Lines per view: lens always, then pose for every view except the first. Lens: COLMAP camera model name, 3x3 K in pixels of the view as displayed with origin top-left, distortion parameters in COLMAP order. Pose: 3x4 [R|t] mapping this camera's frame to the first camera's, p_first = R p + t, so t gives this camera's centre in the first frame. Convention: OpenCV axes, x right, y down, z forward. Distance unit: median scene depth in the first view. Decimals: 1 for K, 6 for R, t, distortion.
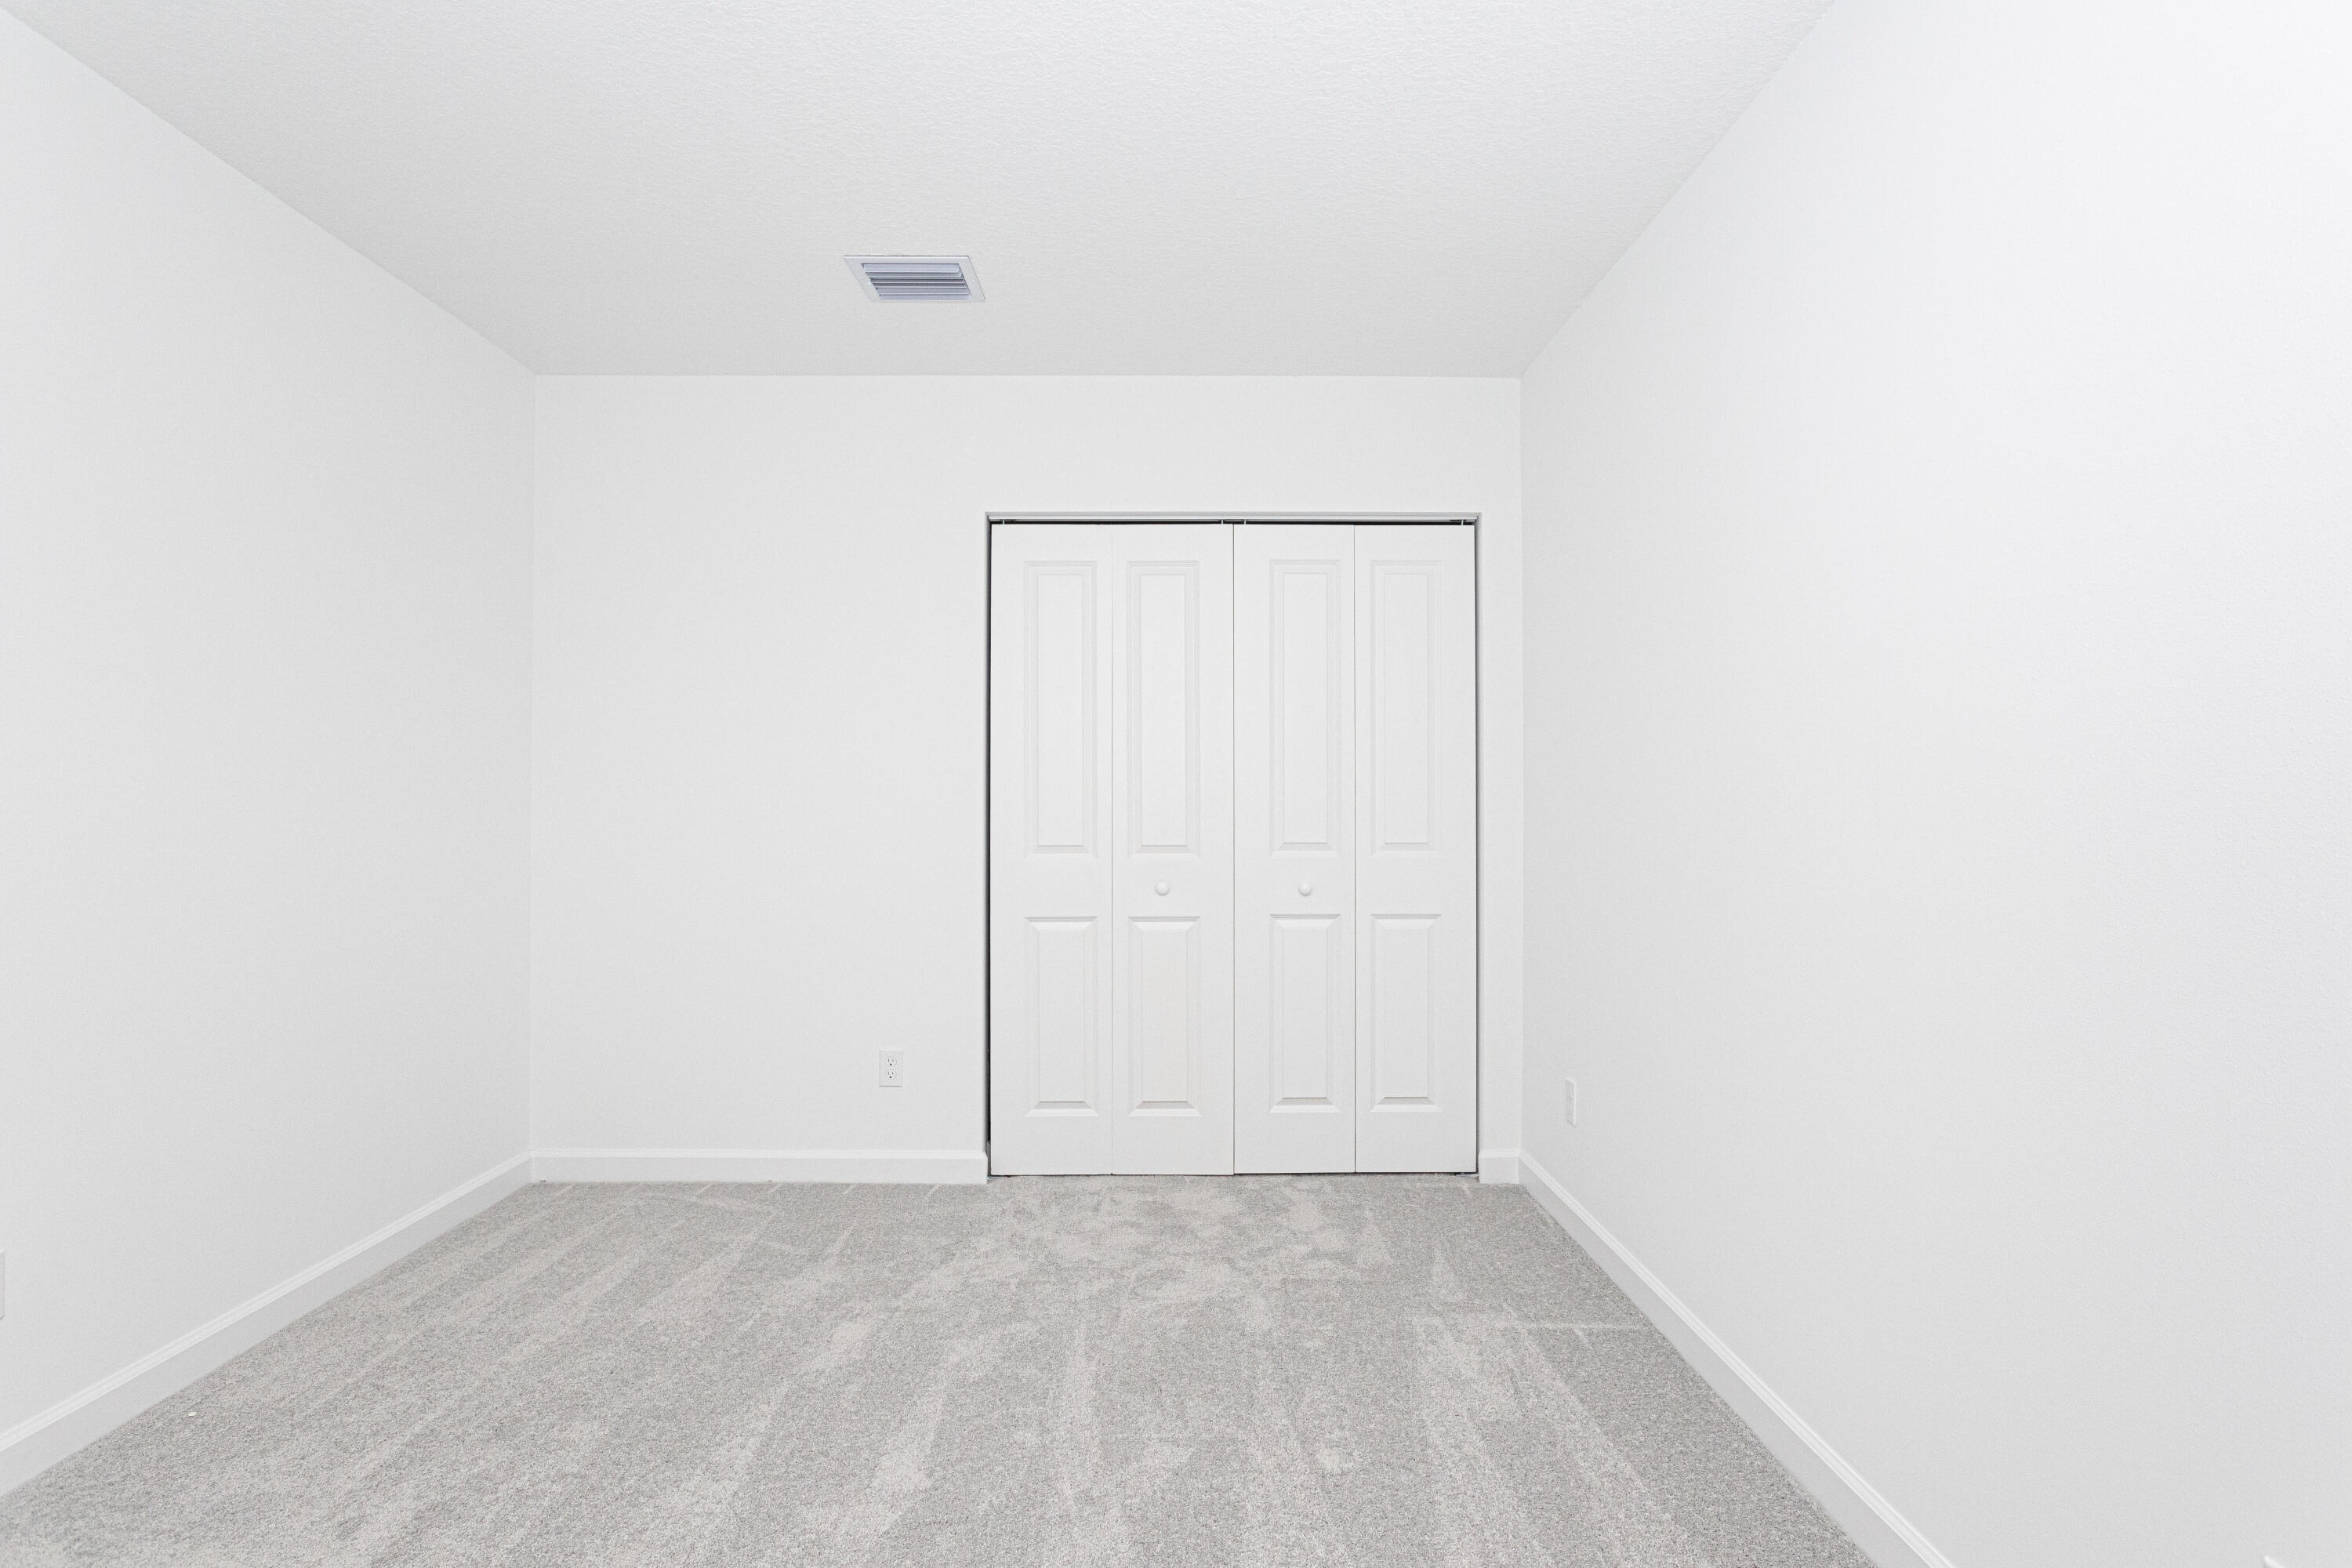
lens RADIAL K [[1215.0, 0, 1175.2], [0, 1215.0, 784.0], [0, 0, 1]] dist [-0.004055, 0.004835]
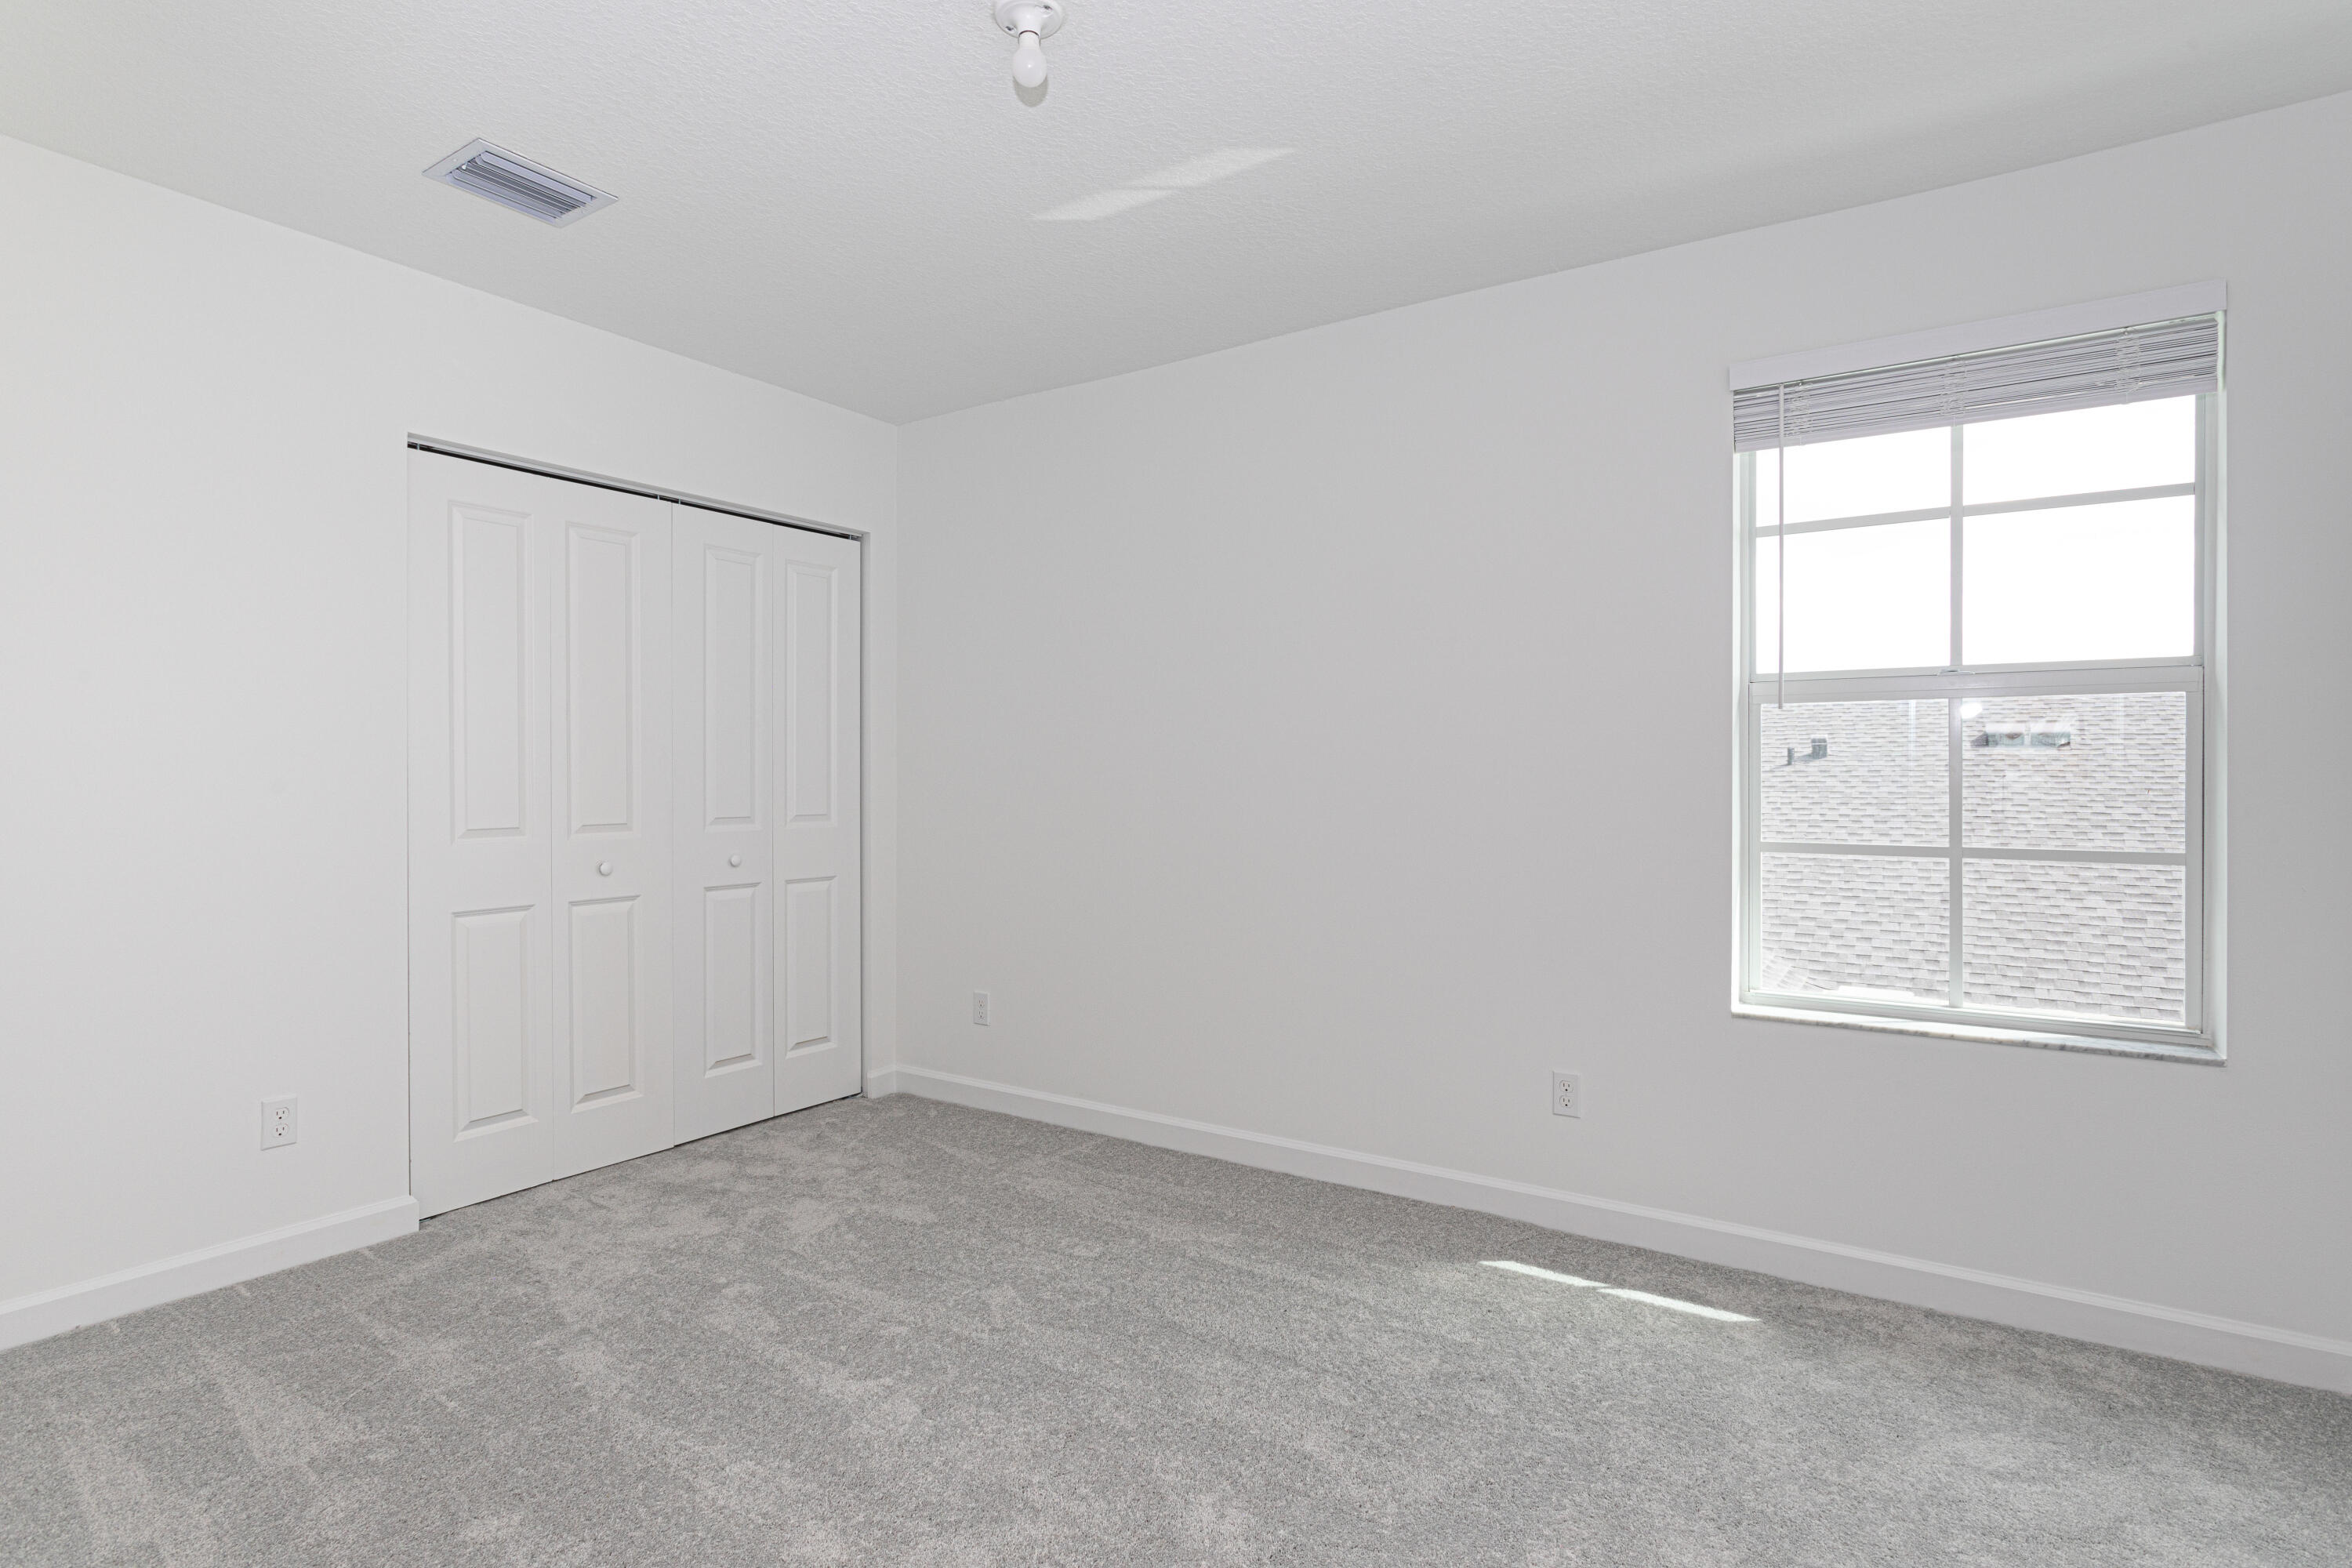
lens RADIAL K [[1215.0, 0, 1183.1], [0, 1215.0, 772.1], [0, 0, 1]] dist [-0.004055, 0.004835]
pose [[0.554909, -0.000344, 0.831911, -0.599165], [-0.001034, 0.999999, 0.001103, 0.009005], [-0.831910, -0.001473, 0.554908, 0.096038]]
